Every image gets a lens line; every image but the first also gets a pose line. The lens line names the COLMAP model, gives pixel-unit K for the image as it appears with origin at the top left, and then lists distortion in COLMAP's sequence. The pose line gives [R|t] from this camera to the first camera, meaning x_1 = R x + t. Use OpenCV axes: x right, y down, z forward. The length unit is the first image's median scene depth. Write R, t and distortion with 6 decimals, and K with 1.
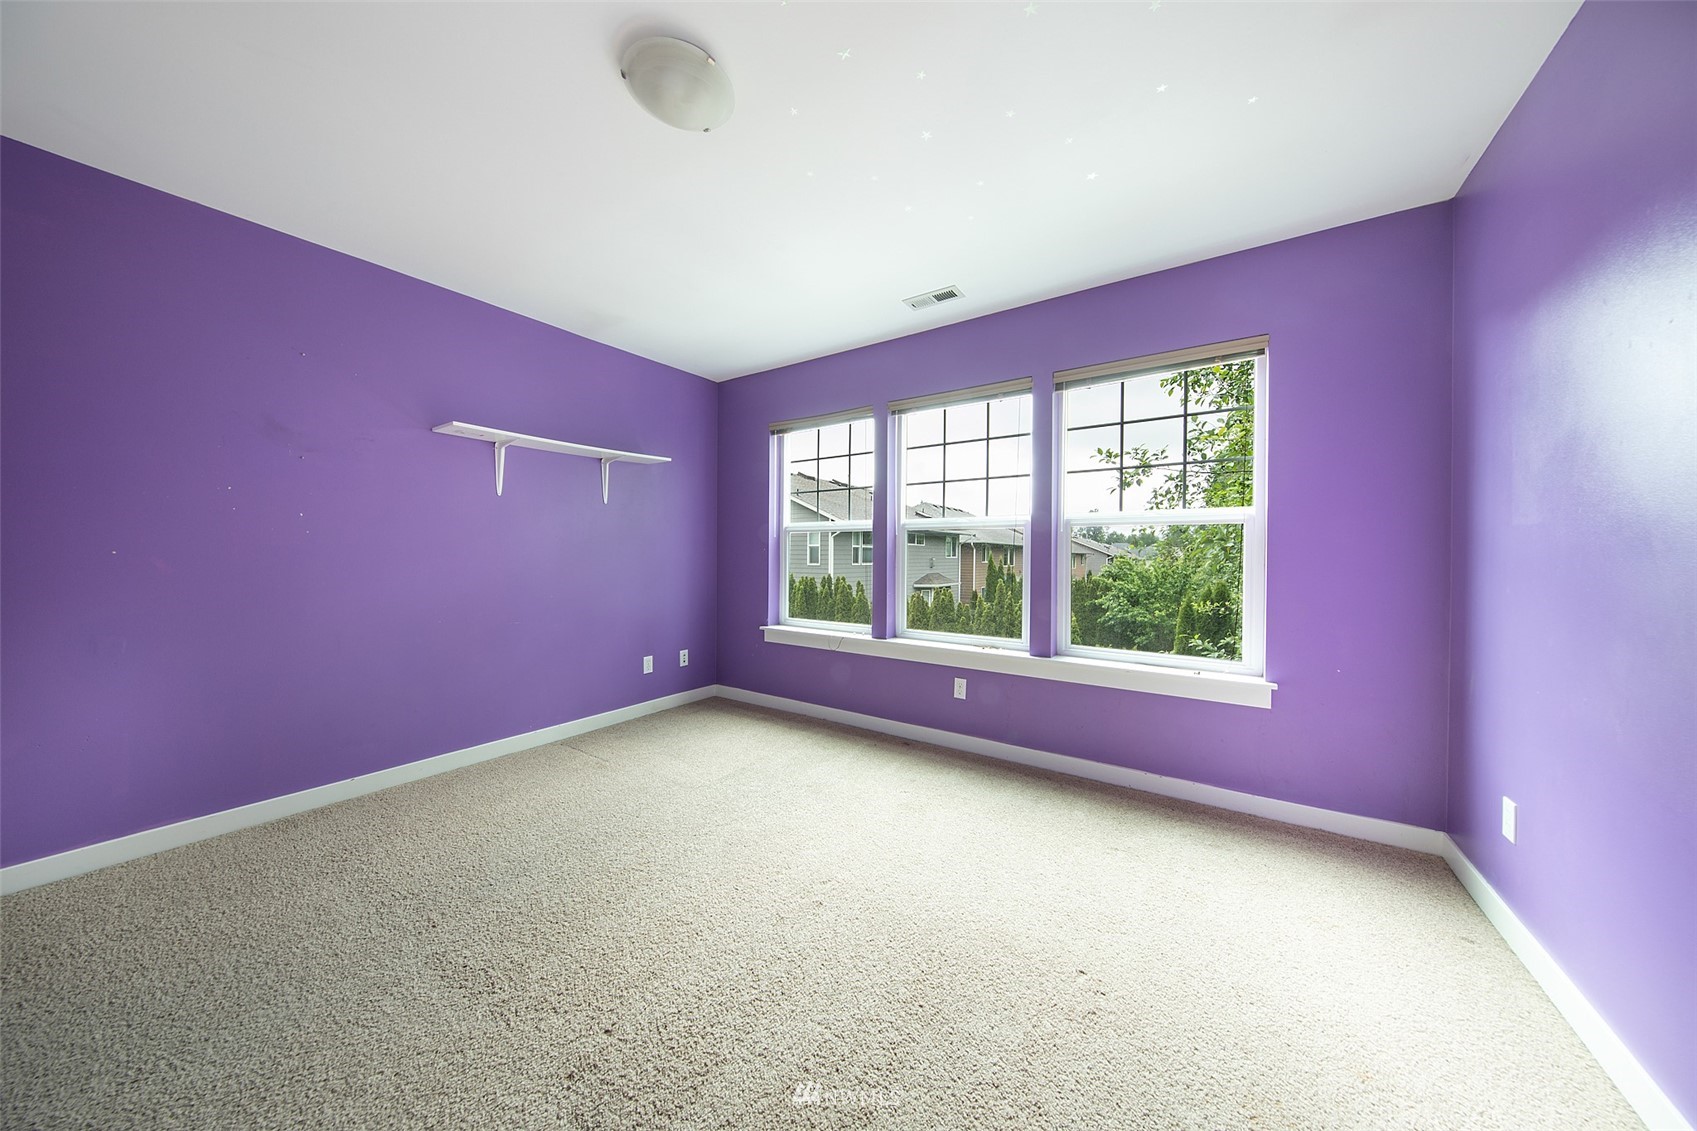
lens RADIAL K [[623.9, 0, 893.6], [0, 623.9, 549.8], [0, 0, 1]] dist [0.013532, -0.006686]
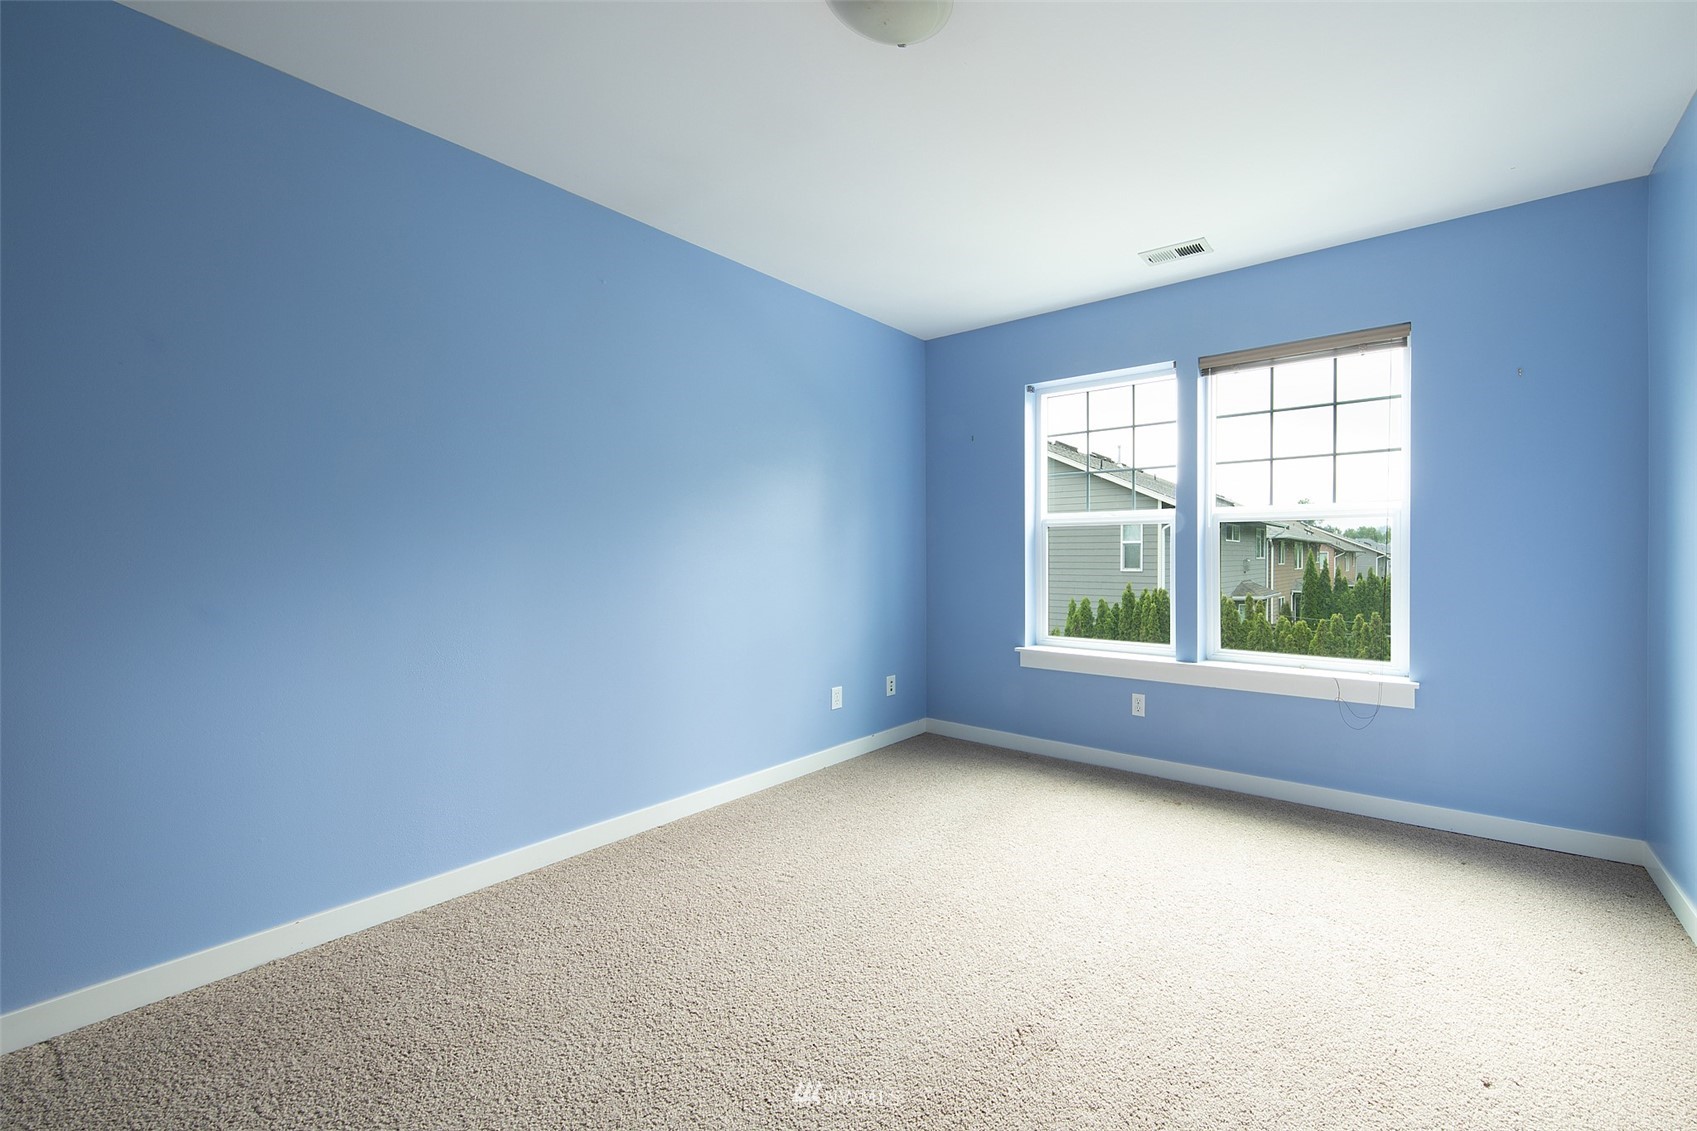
lens RADIAL K [[541.5, 0, 848.7], [0, 541.5, 542.6], [0, 0, 1]] dist [0.009321, -0.000136]
pose [[0.994175, -0.008720, 0.107427, -0.462833], [0.010151, 0.999867, -0.012774, -0.001334], [-0.107302, 0.013790, 0.994131, 0.335597]]
